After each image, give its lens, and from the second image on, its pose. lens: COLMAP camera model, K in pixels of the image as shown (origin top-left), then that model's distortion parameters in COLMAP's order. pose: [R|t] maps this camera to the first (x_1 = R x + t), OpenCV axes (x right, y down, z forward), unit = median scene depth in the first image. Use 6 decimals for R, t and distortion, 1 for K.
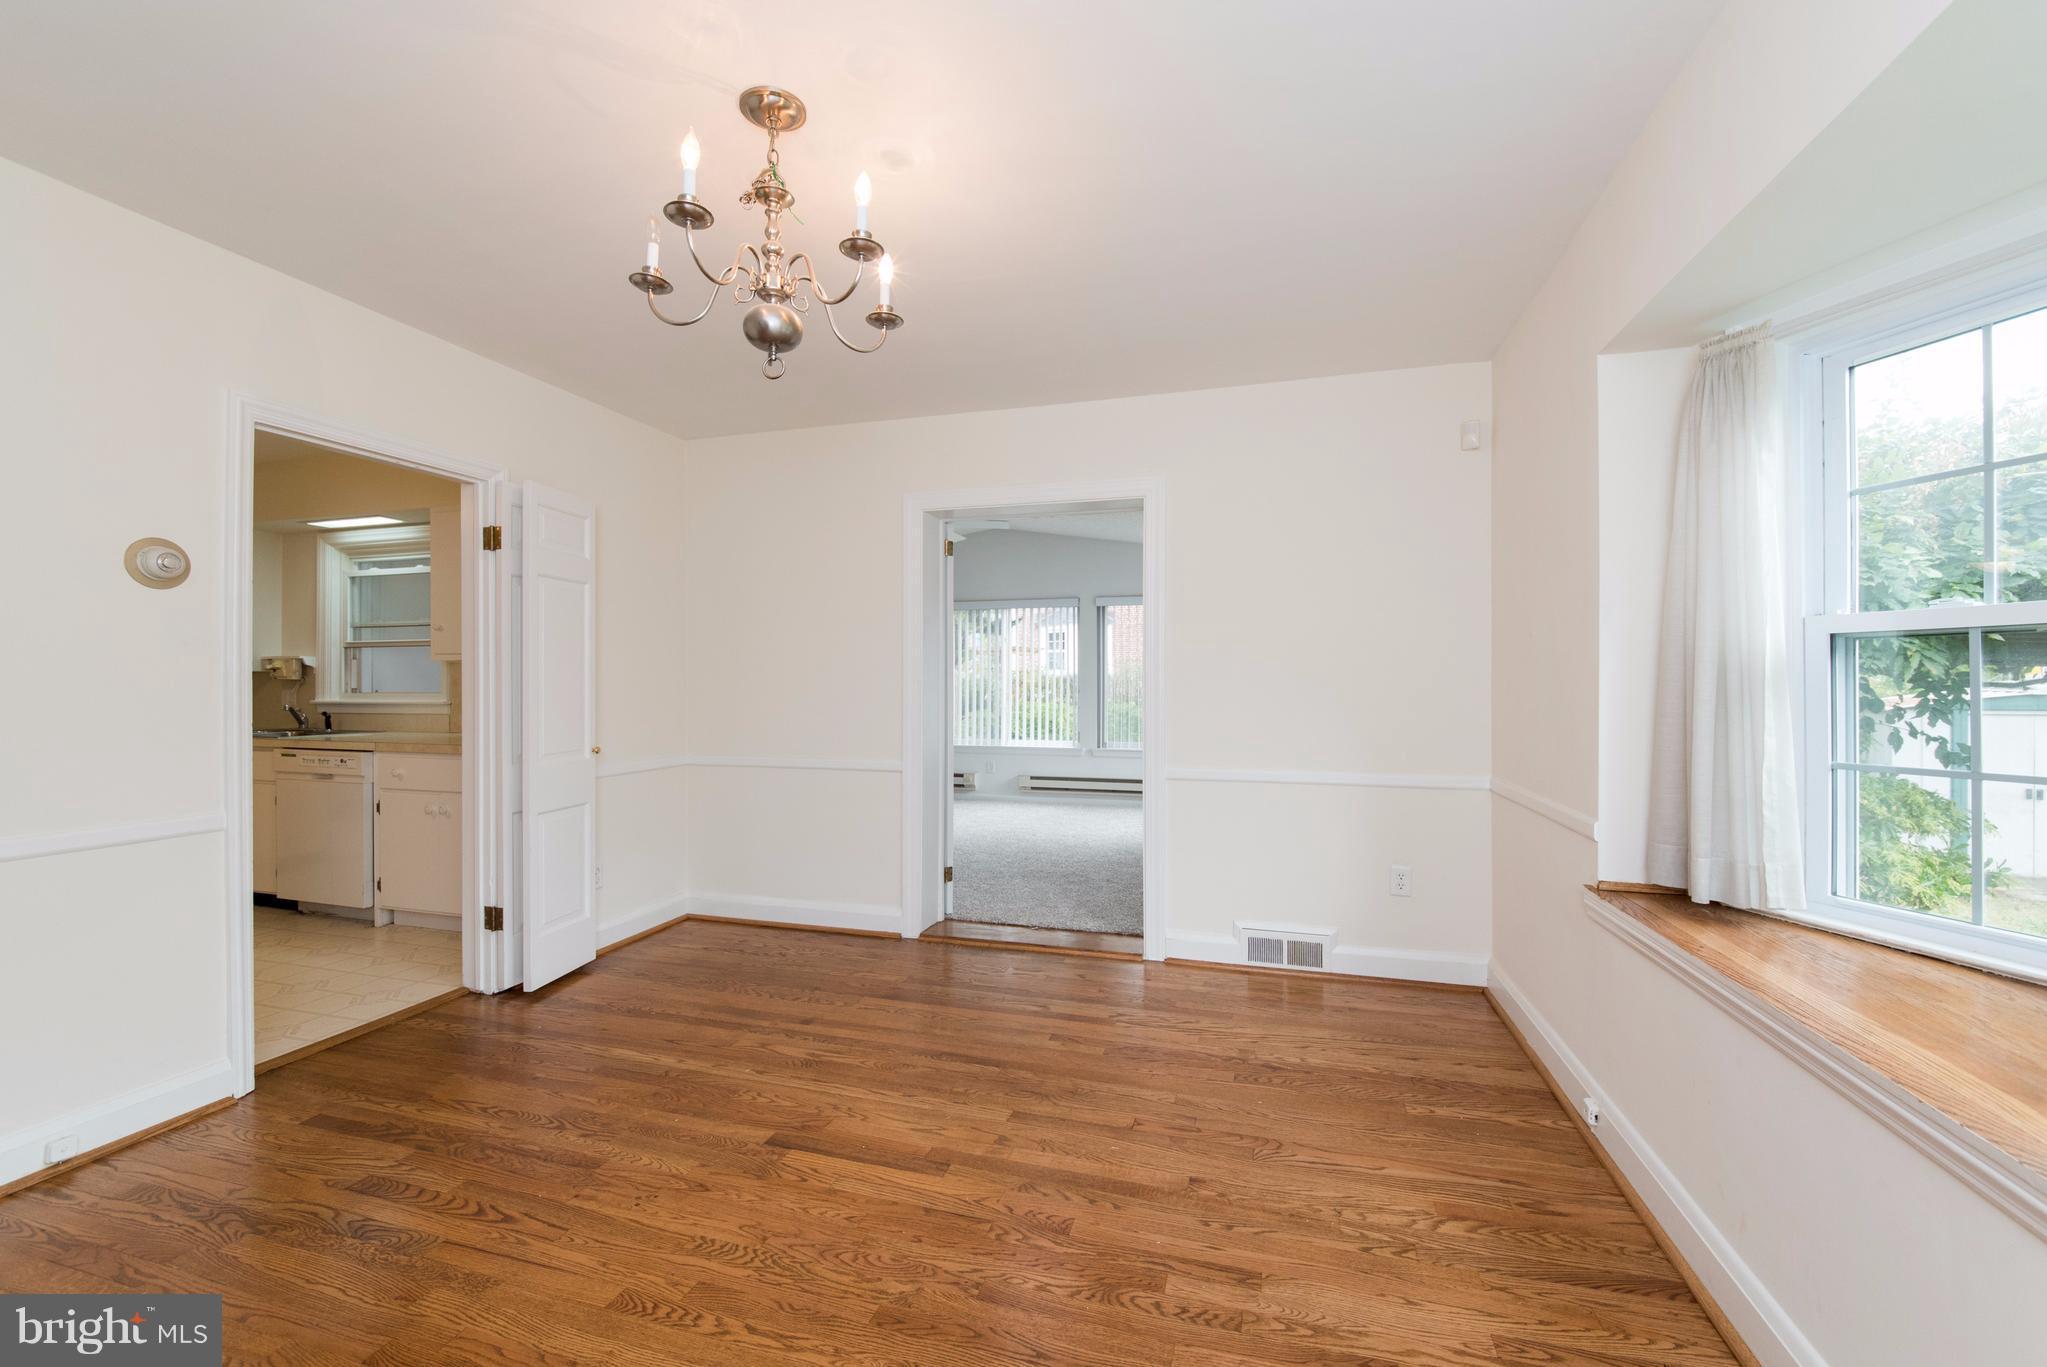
lens RADIAL K [[831.0, 0, 1018.9], [0, 831.0, 681.0], [0, 0, 1]] dist [0.002370, -0.000007]
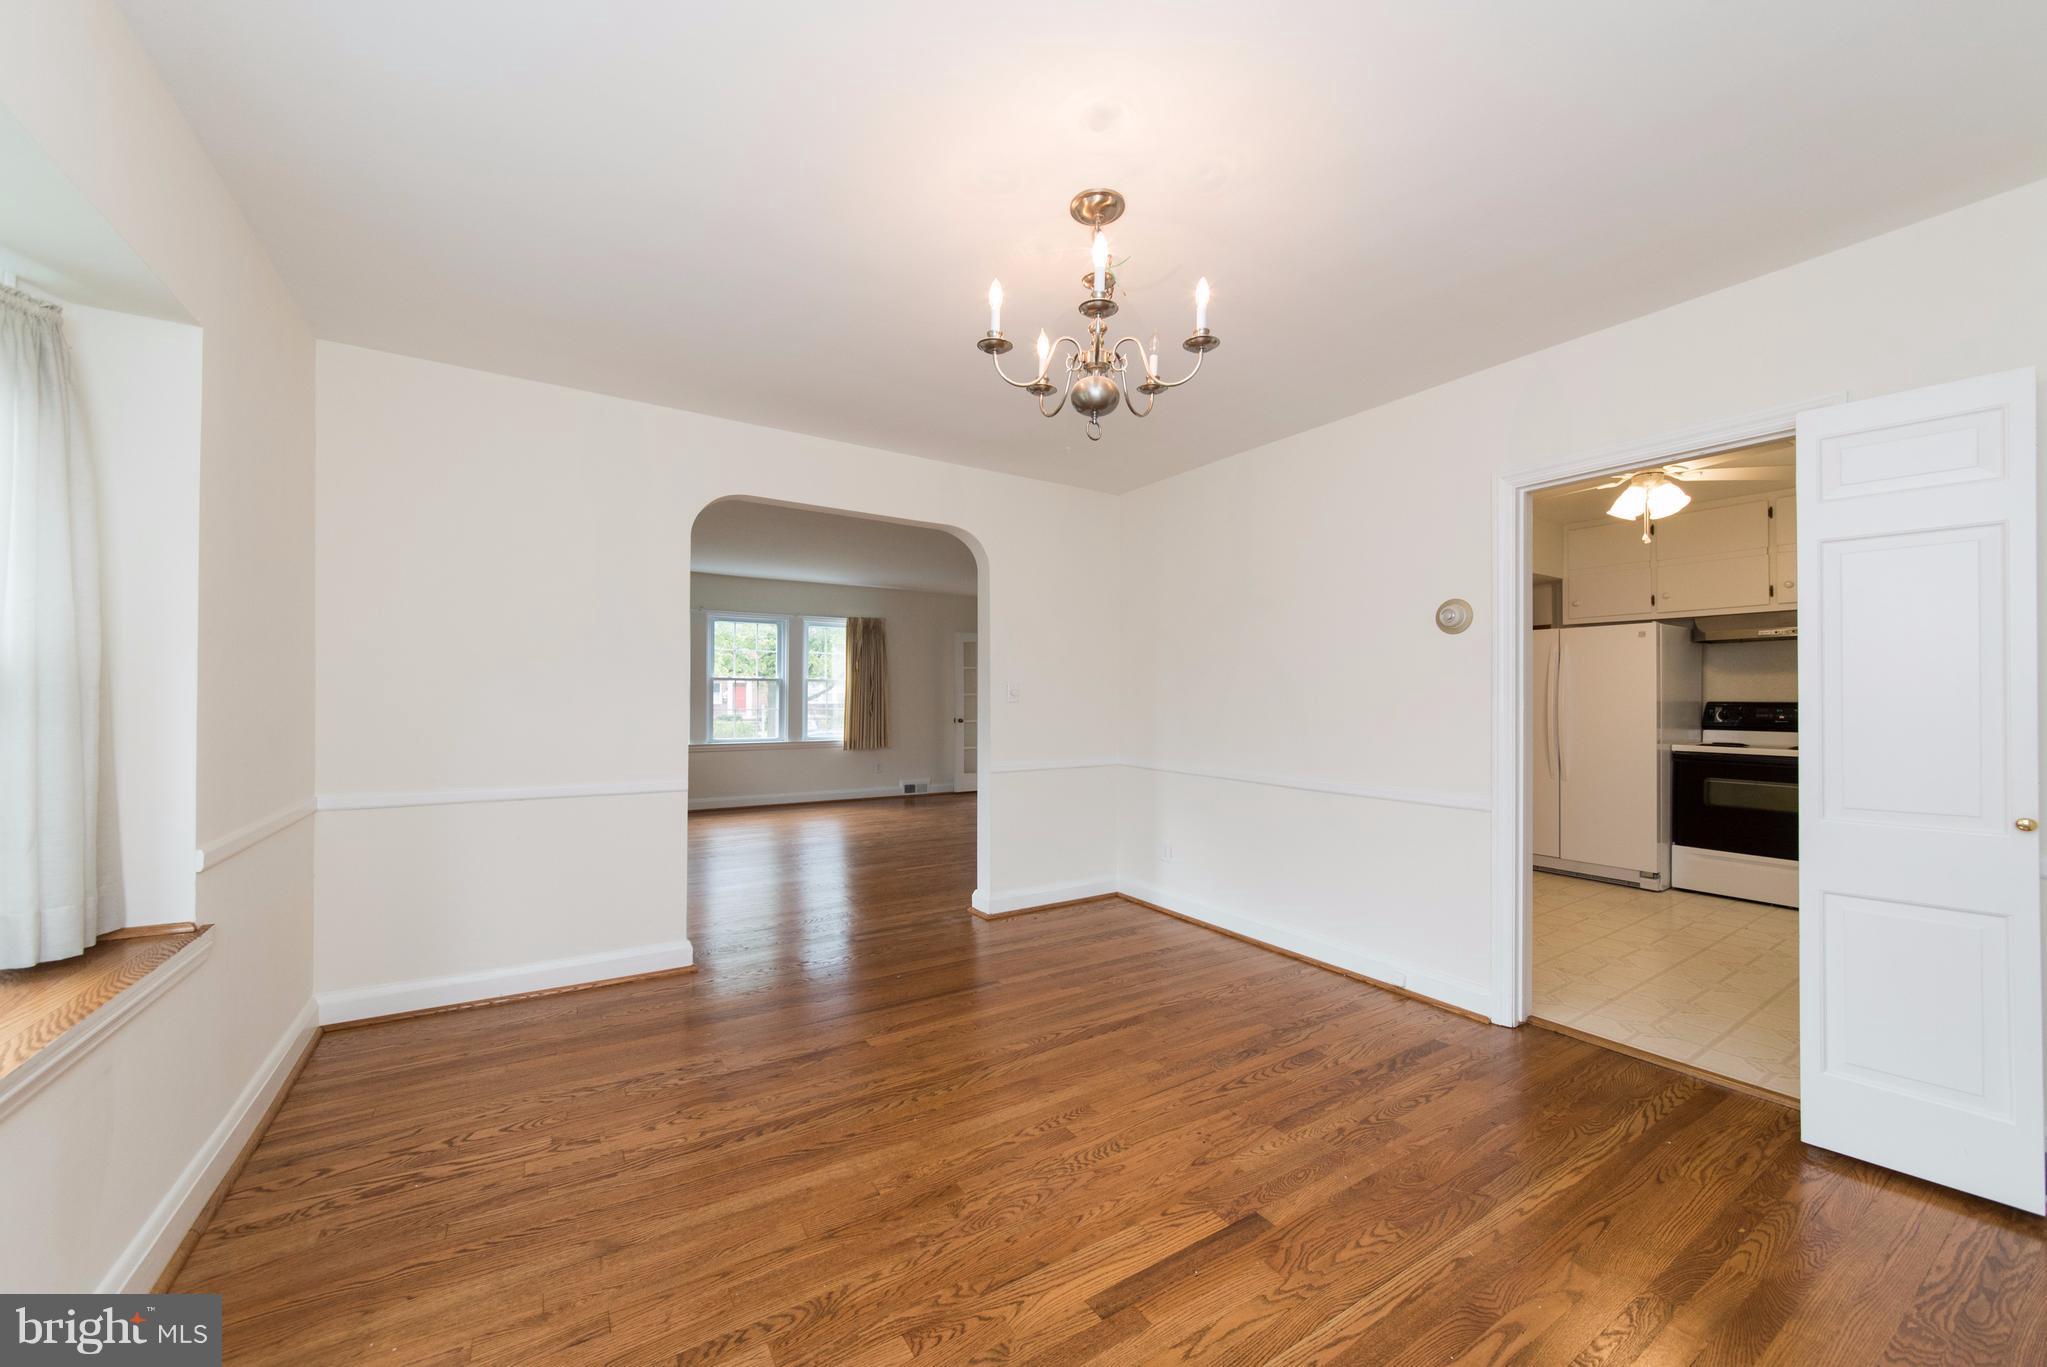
lens RADIAL K [[779.2, 0, 1015.6], [0, 779.2, 694.0], [0, 0, 1]] dist [0.001070, 0.000046]
pose [[-0.655153, -0.006484, -0.755469, 0.534643], [-0.000320, 0.999965, -0.008305, 0.004576], [0.755496, -0.005199, -0.655132, 1.446750]]
